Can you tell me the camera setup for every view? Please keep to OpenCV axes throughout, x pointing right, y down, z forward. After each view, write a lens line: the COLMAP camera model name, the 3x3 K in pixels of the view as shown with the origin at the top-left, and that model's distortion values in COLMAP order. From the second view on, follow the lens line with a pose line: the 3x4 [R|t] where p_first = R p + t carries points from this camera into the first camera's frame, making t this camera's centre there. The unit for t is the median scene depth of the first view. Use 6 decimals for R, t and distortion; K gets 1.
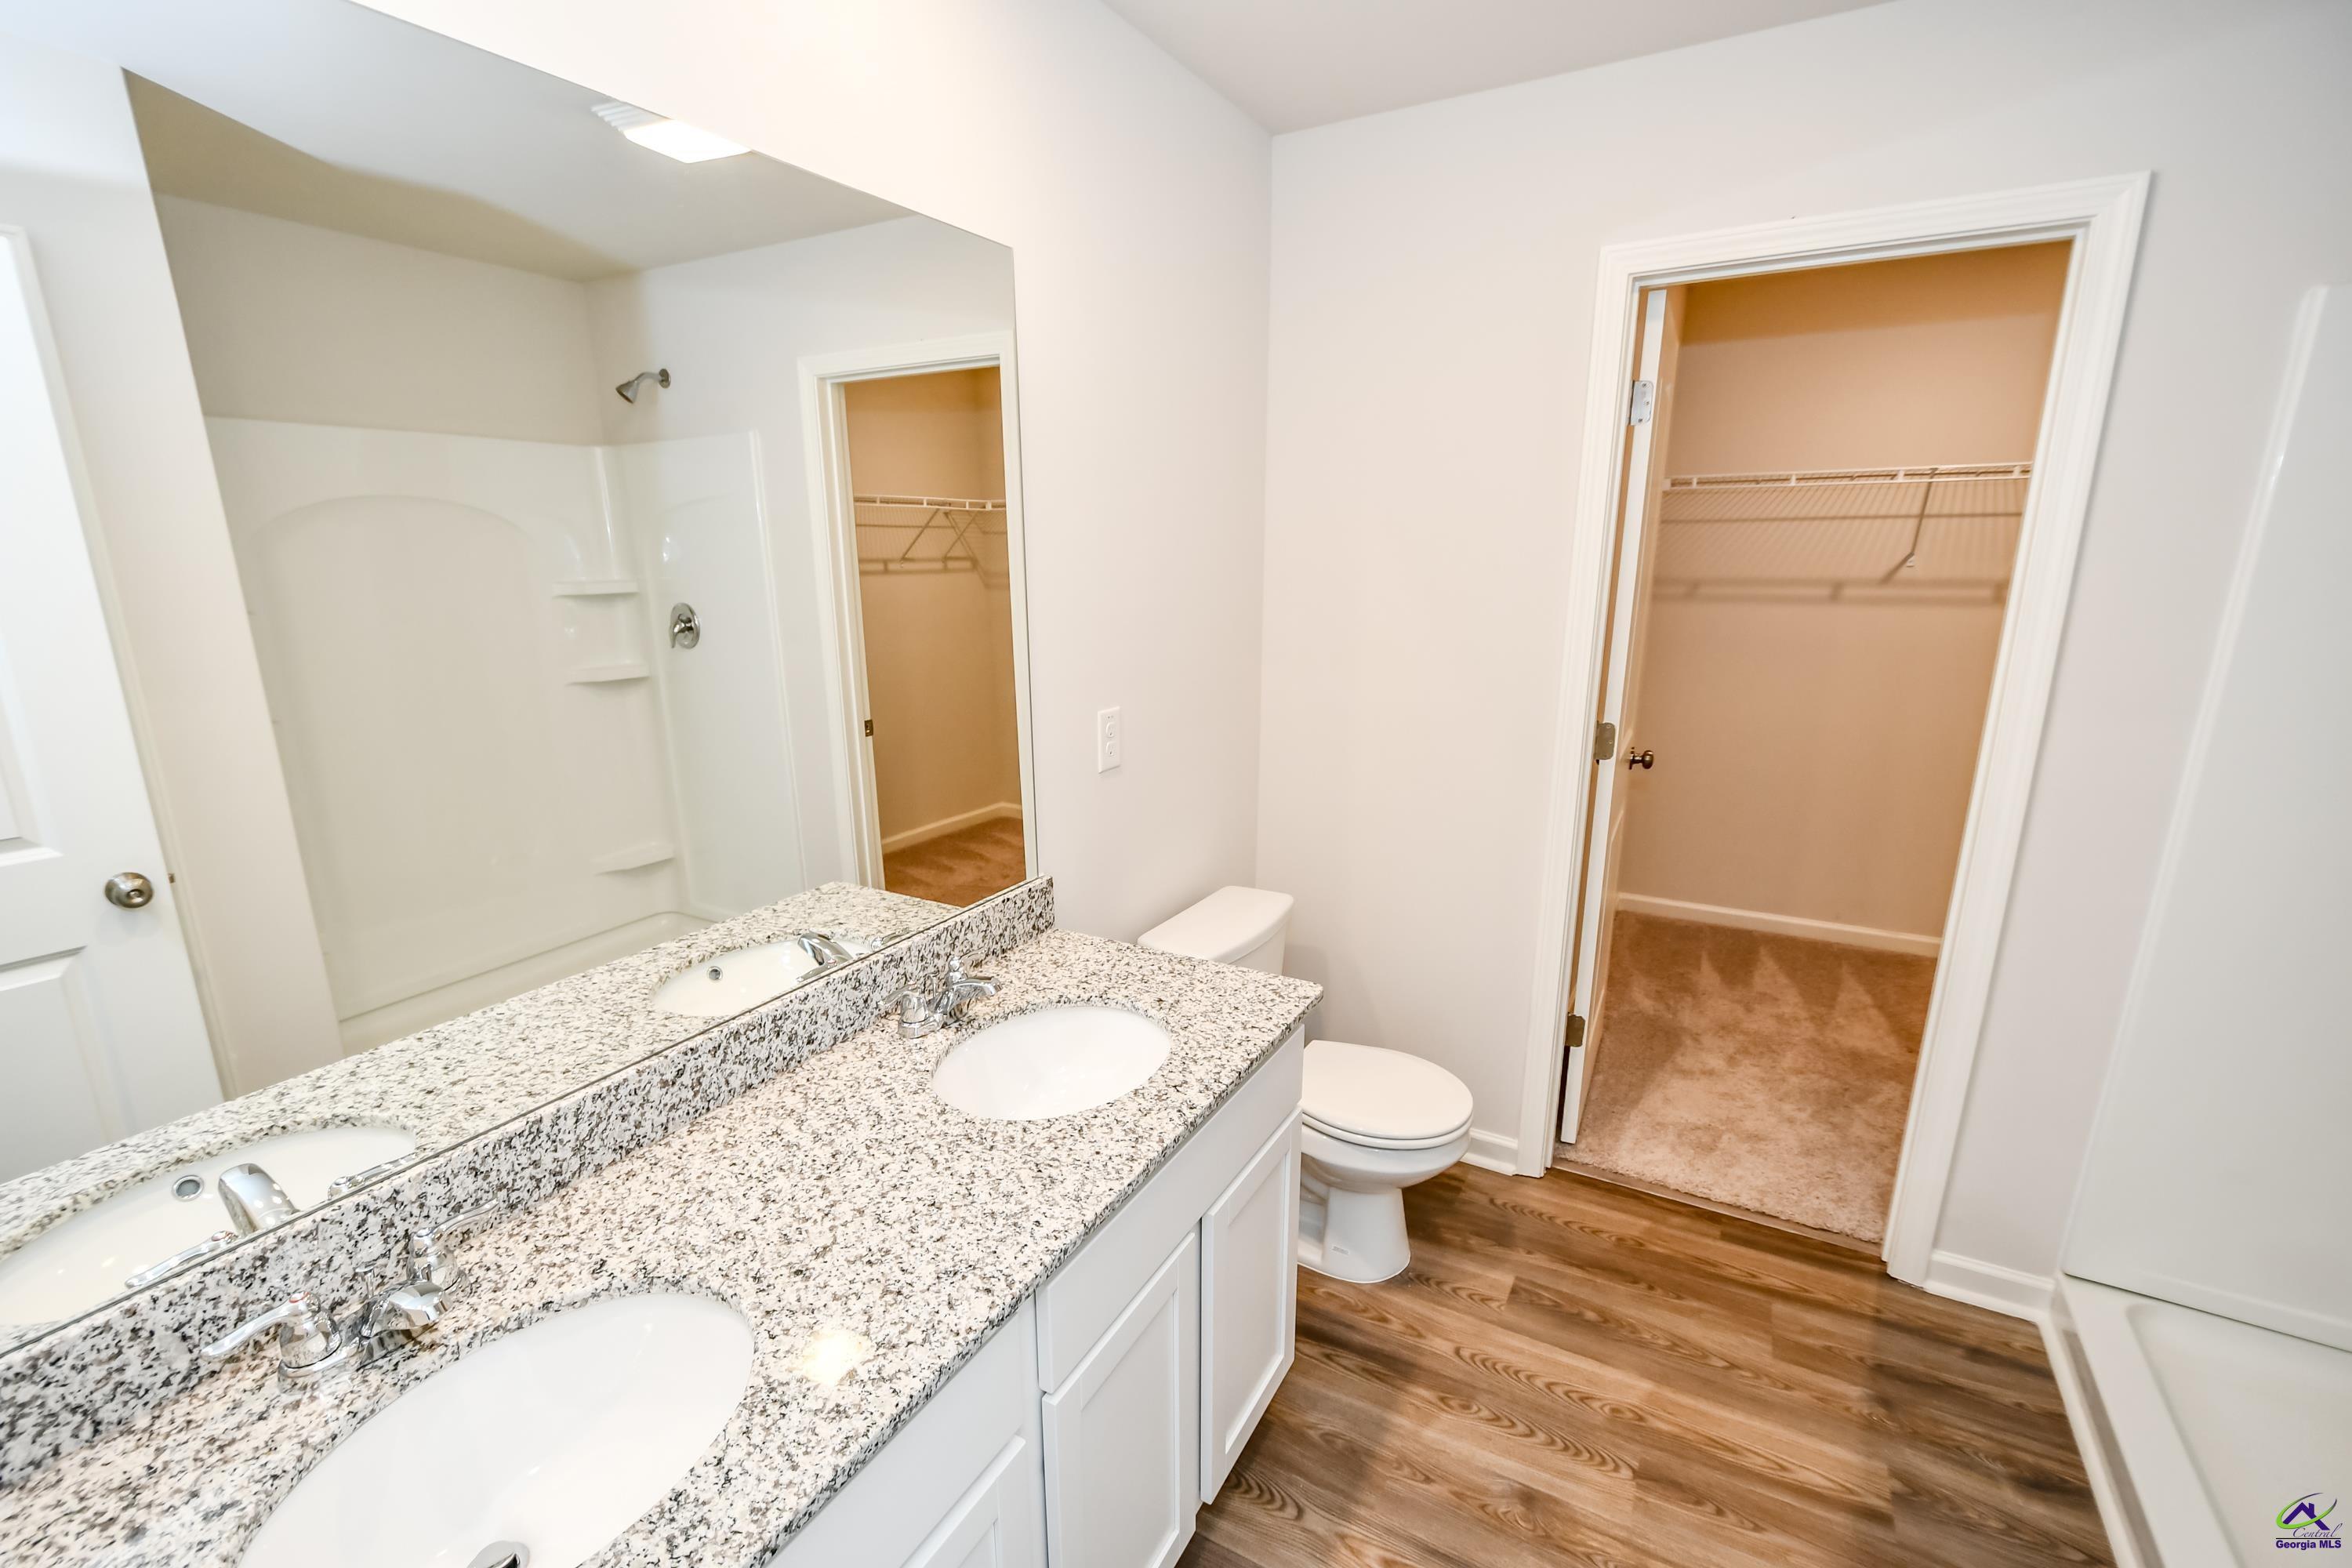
lens RADIAL K [[1037.5, 0, 1167.1], [0, 1037.5, 817.6], [0, 0, 1]] dist [0.004165, -0.005946]
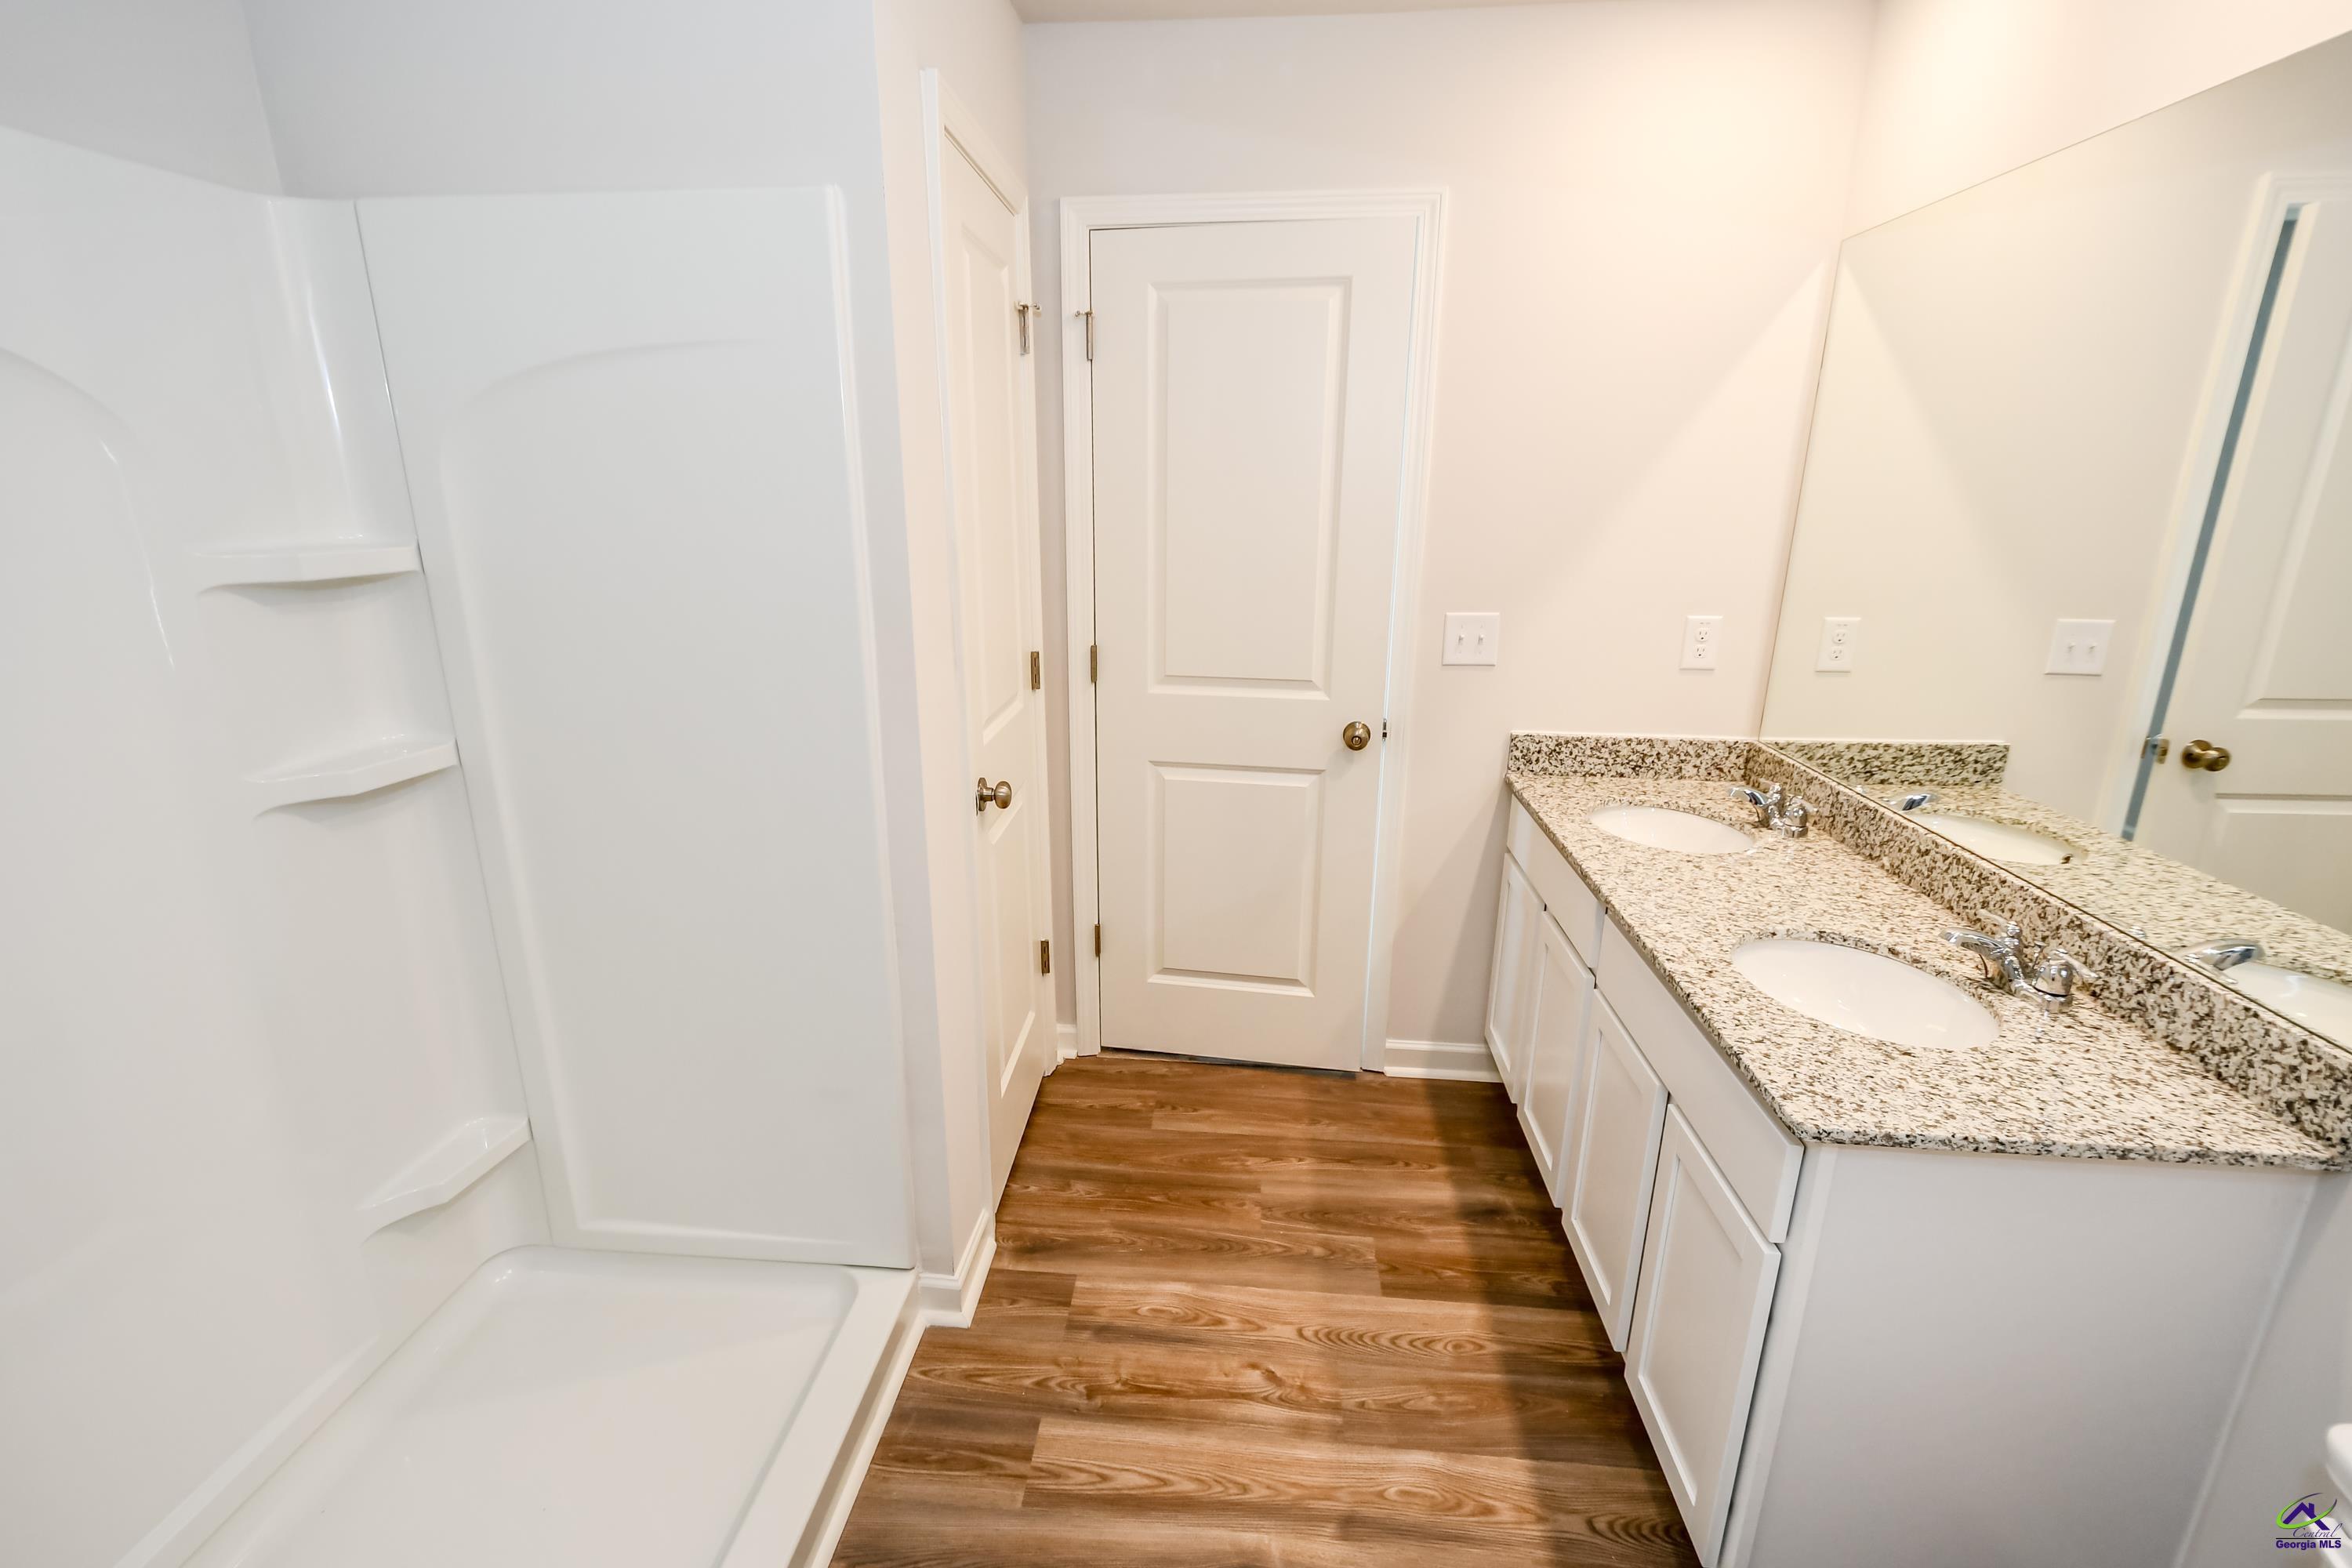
lens RADIAL K [[1037.5, 0, 1167.1], [0, 1037.5, 817.6], [0, 0, 1]] dist [0.004165, -0.005946]
pose [[-0.908462, 0.134332, -0.395792, 0.888807], [-0.103398, 0.845283, 0.524219, -0.370989], [0.404976, 0.517157, -0.754018, 1.430915]]
